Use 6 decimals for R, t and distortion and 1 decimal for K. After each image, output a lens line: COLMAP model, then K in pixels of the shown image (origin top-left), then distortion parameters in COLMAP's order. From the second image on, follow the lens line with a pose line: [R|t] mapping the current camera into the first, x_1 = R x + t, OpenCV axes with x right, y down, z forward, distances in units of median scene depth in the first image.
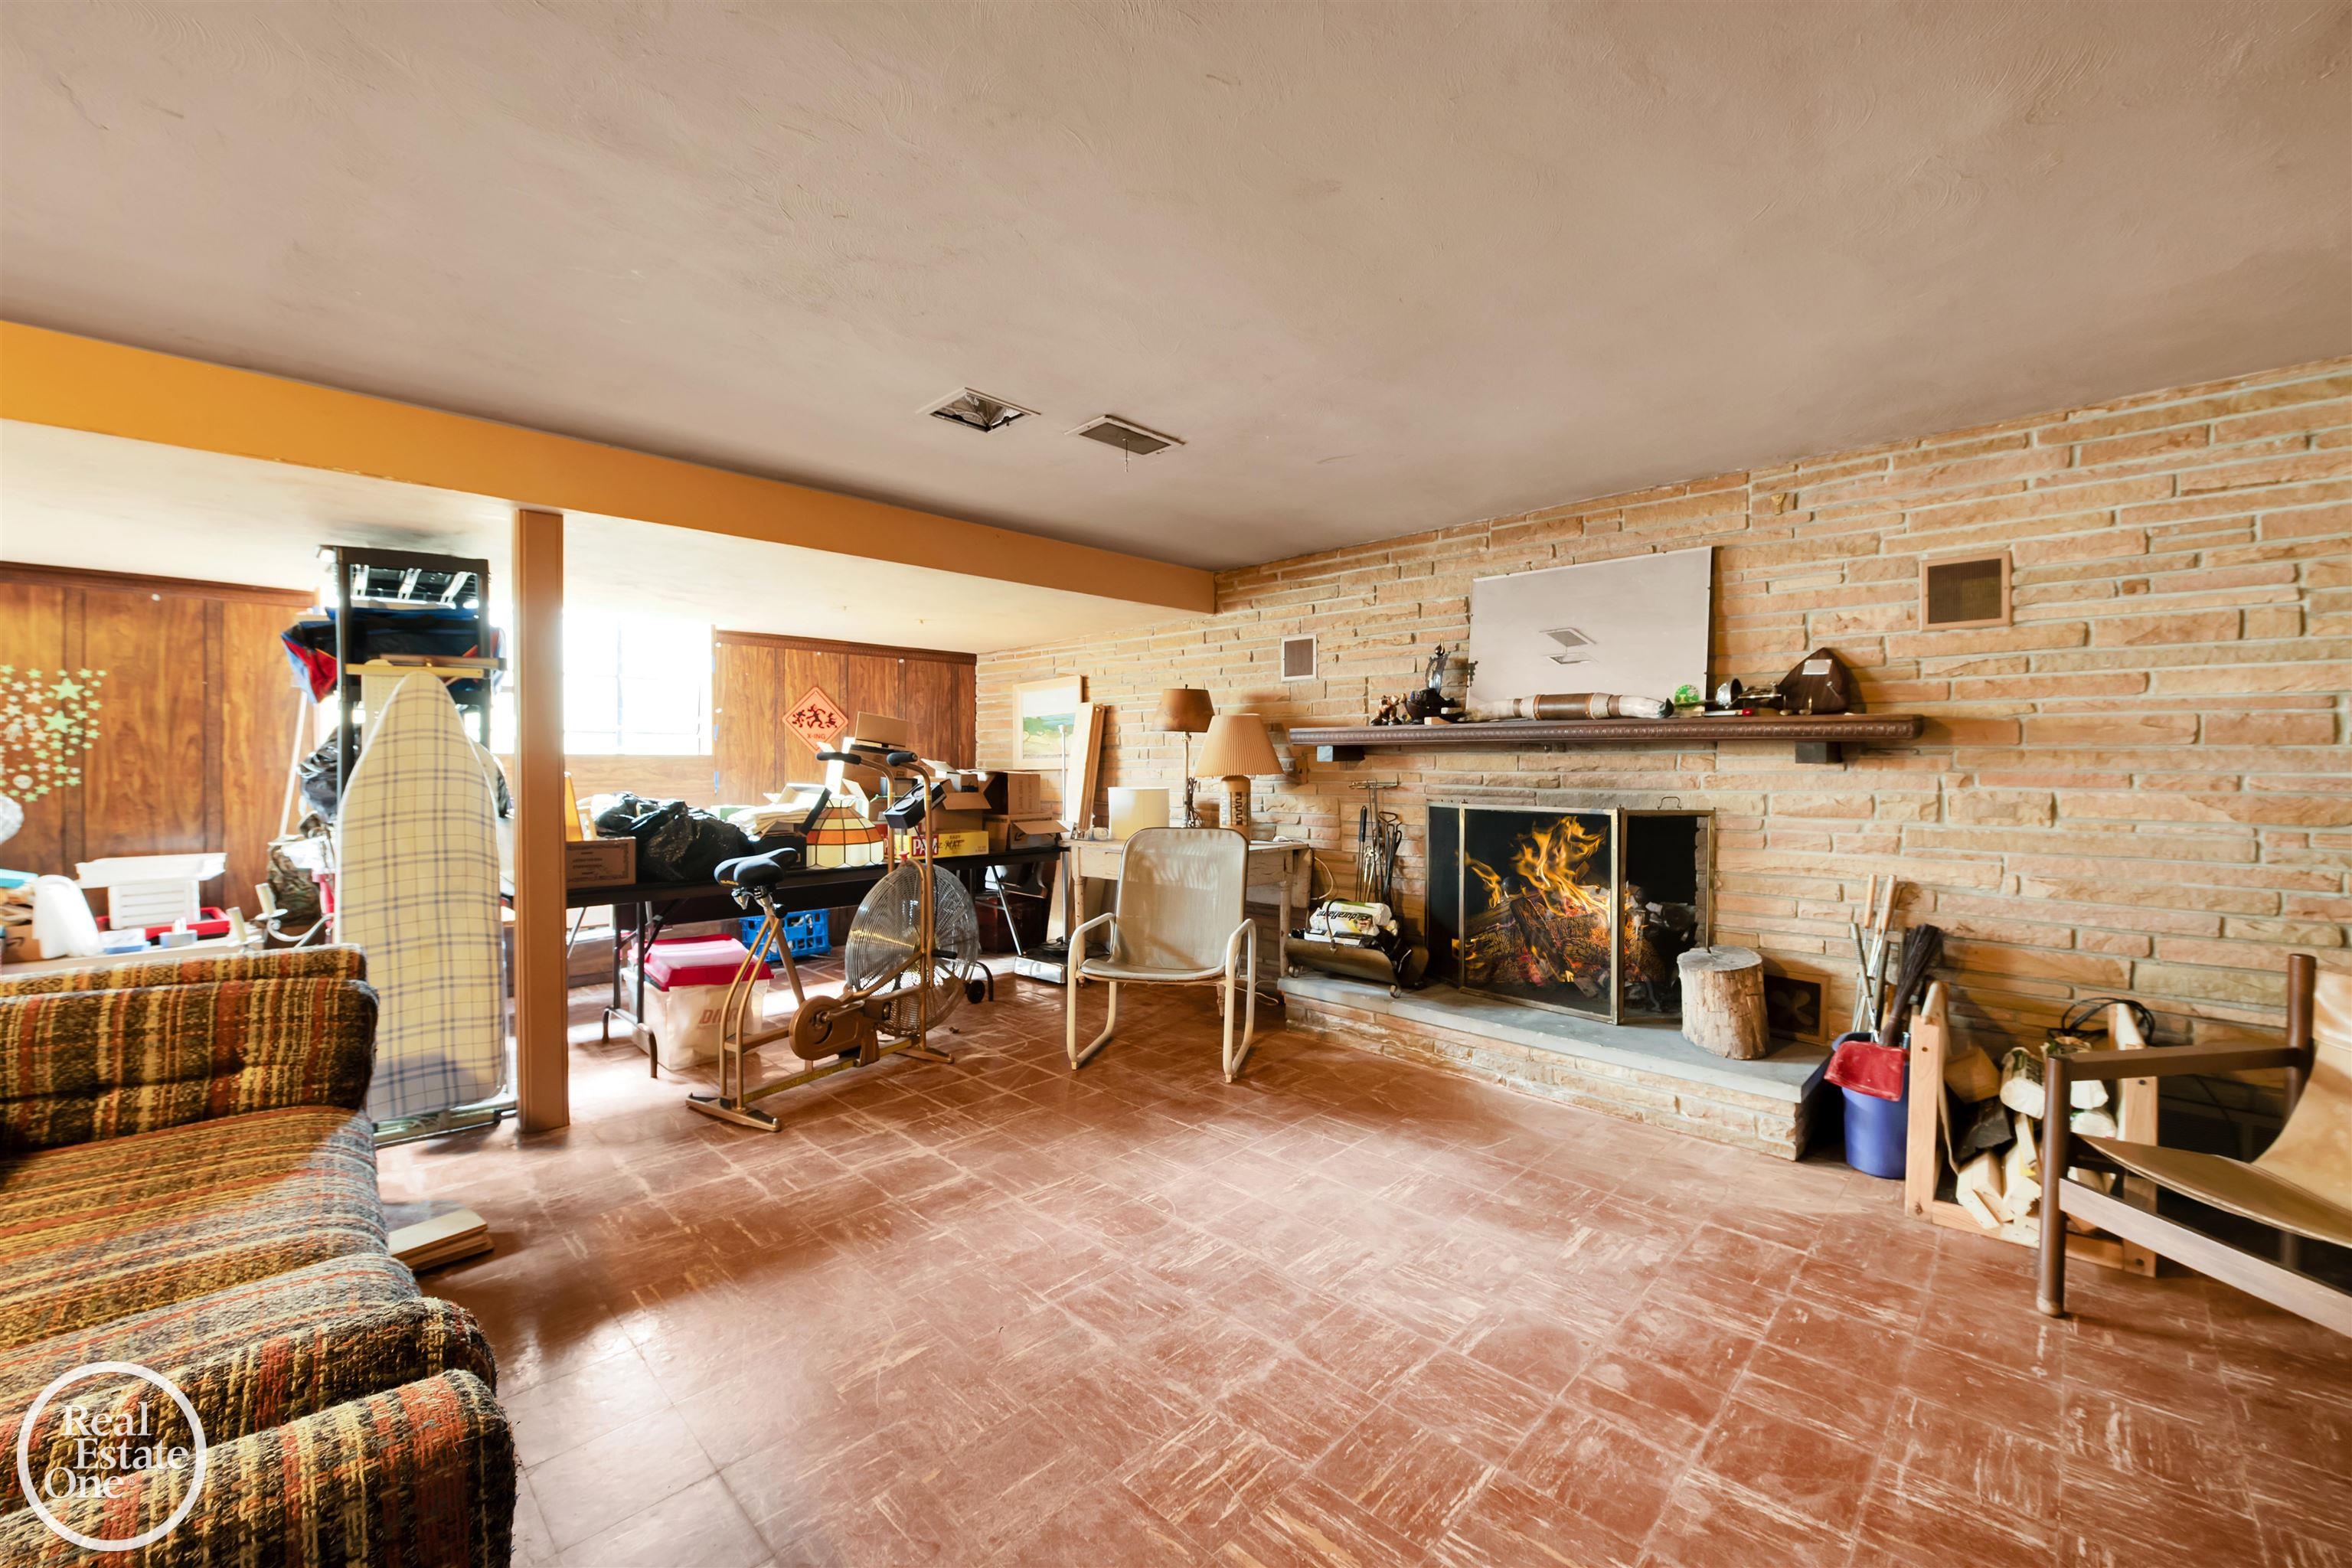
lens RADIAL K [[930.1, 0, 1171.1], [0, 930.1, 769.0], [0, 0, 1]] dist [-0.017156, -0.000369]
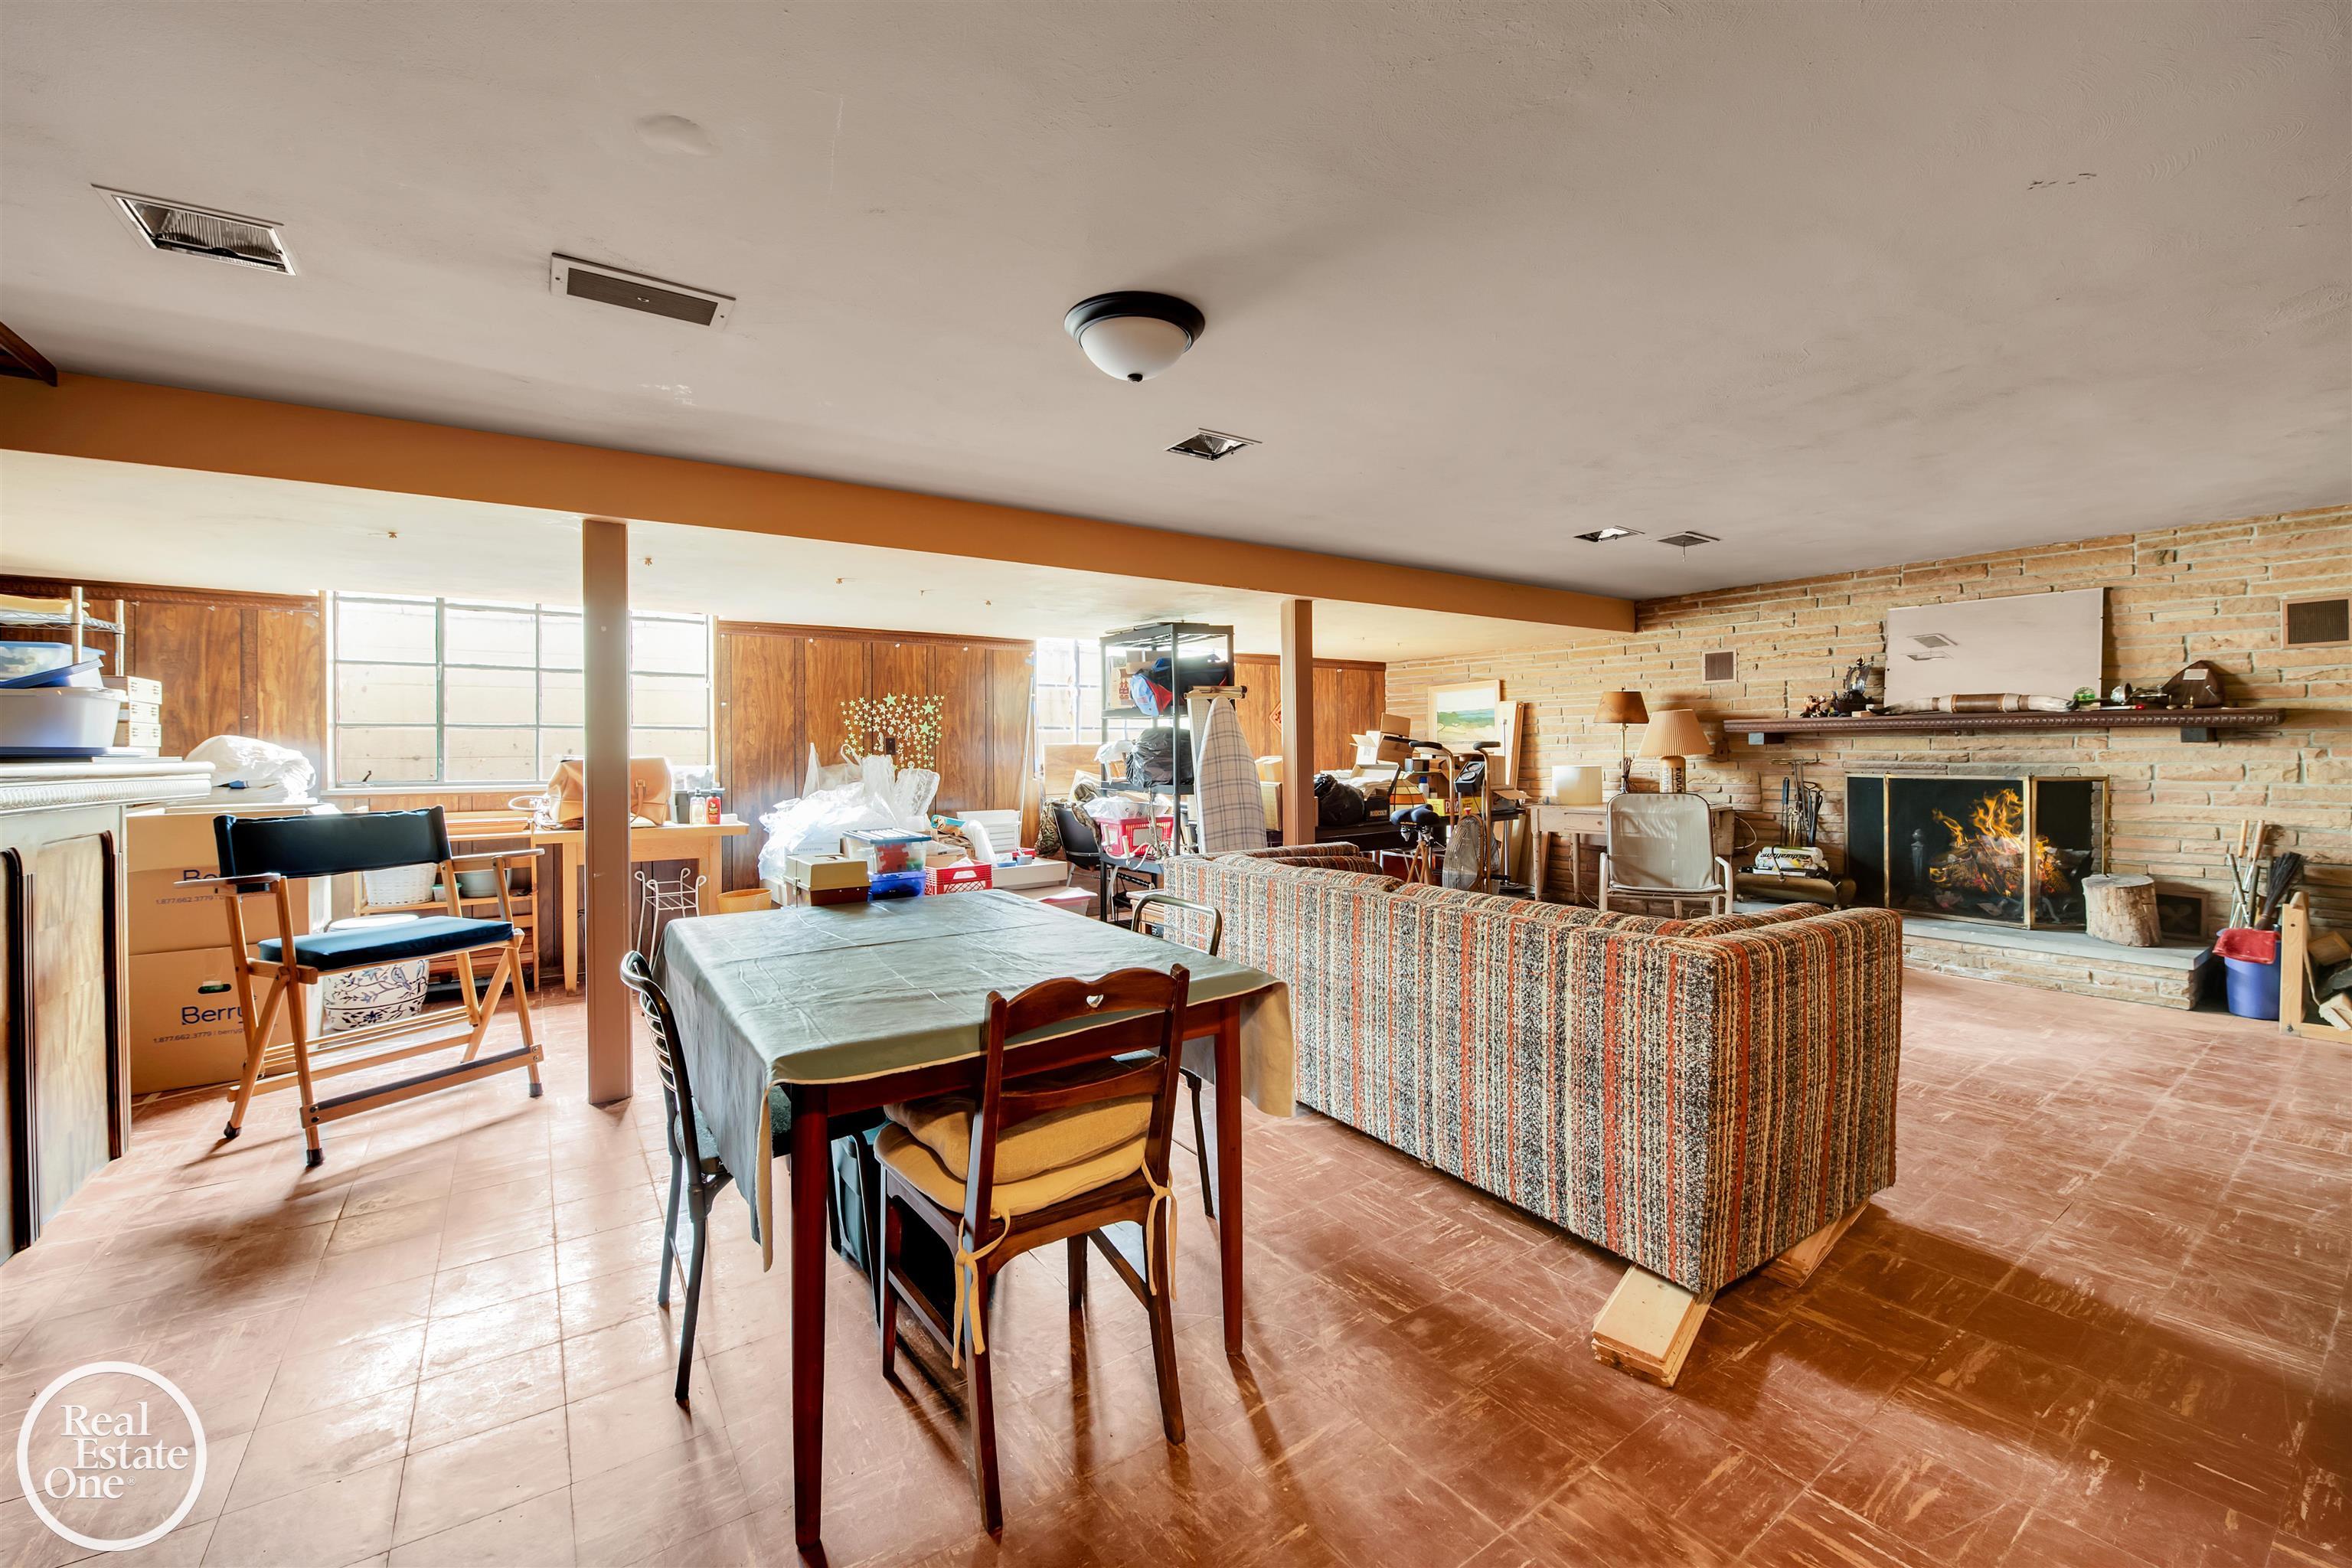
lens RADIAL K [[930.1, 0, 1172.6], [0, 930.1, 750.2], [0, 0, 1]] dist [-0.017156, -0.000369]
pose [[0.982241, -0.008845, -0.187415, -0.560895], [0.007867, 0.999951, -0.005963, 0.001973], [0.187458, 0.004383, 0.982263, -0.641279]]
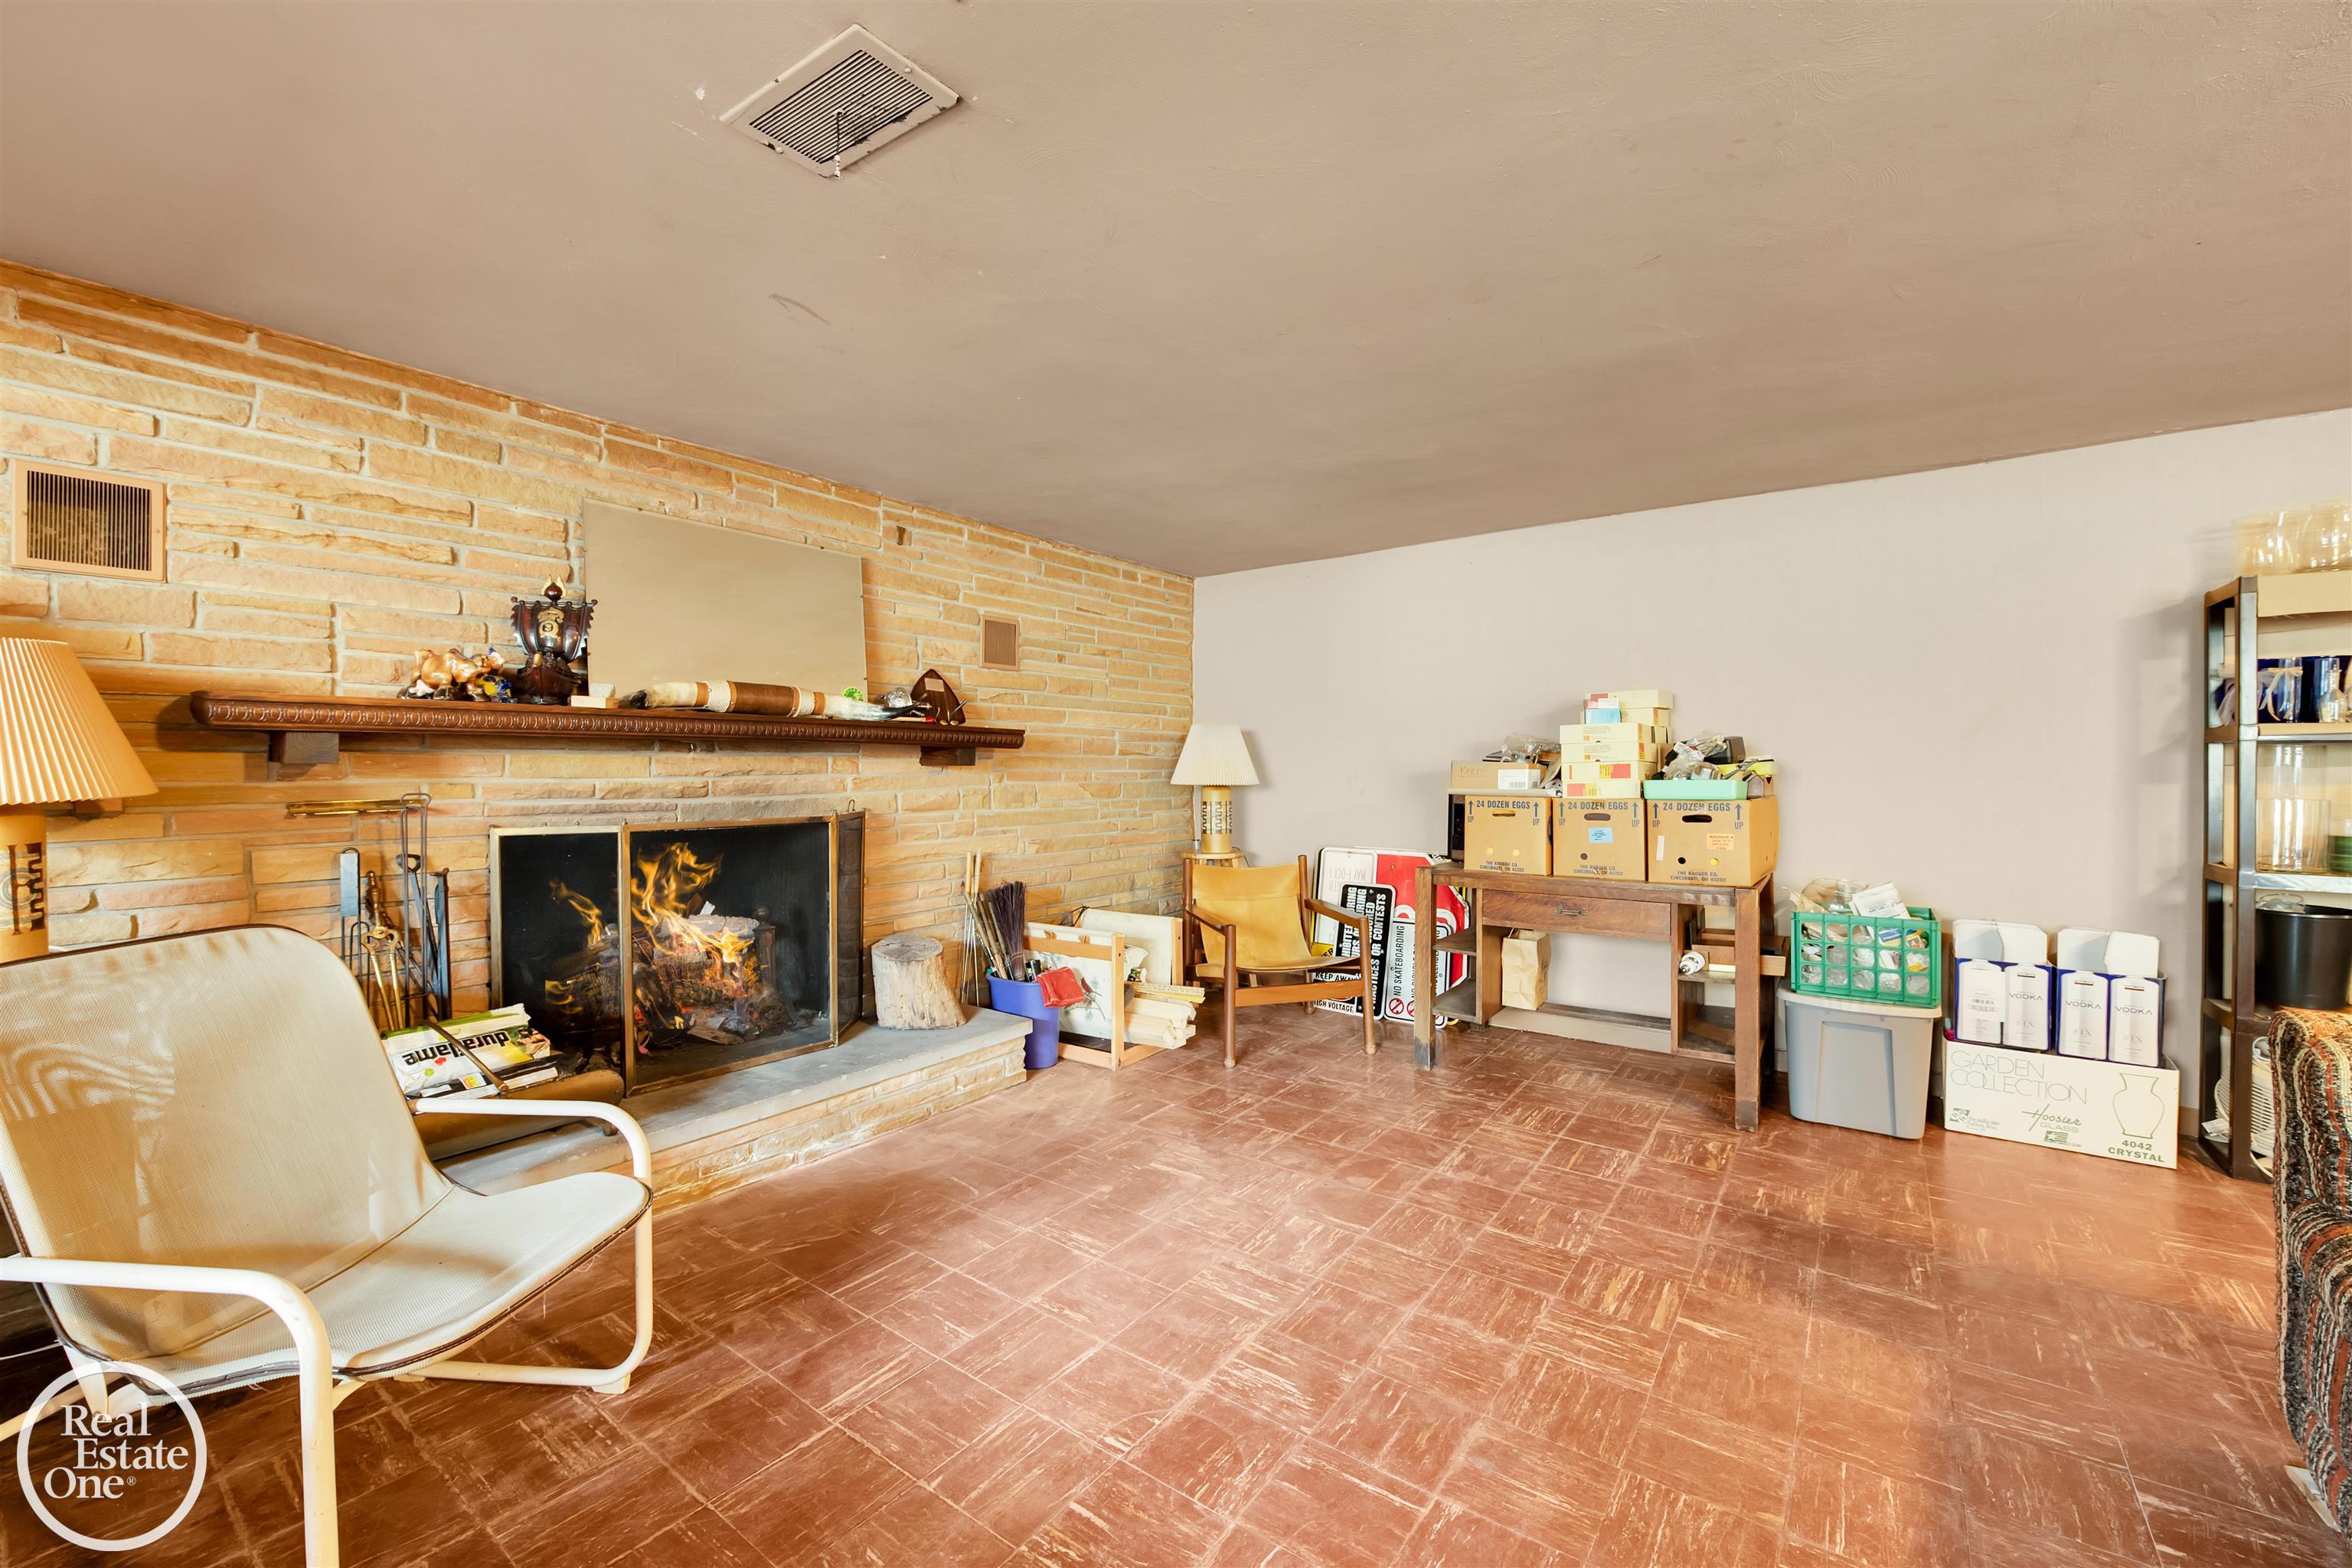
lens RADIAL K [[930.1, 0, 1193.2], [0, 930.1, 773.6], [0, 0, 1]] dist [-0.017156, -0.000369]
pose [[-0.153860, -0.010950, 0.988032, -0.521100], [0.006485, 0.999906, 0.012091, -0.007793], [-0.988071, 0.008268, -0.153775, 0.823925]]
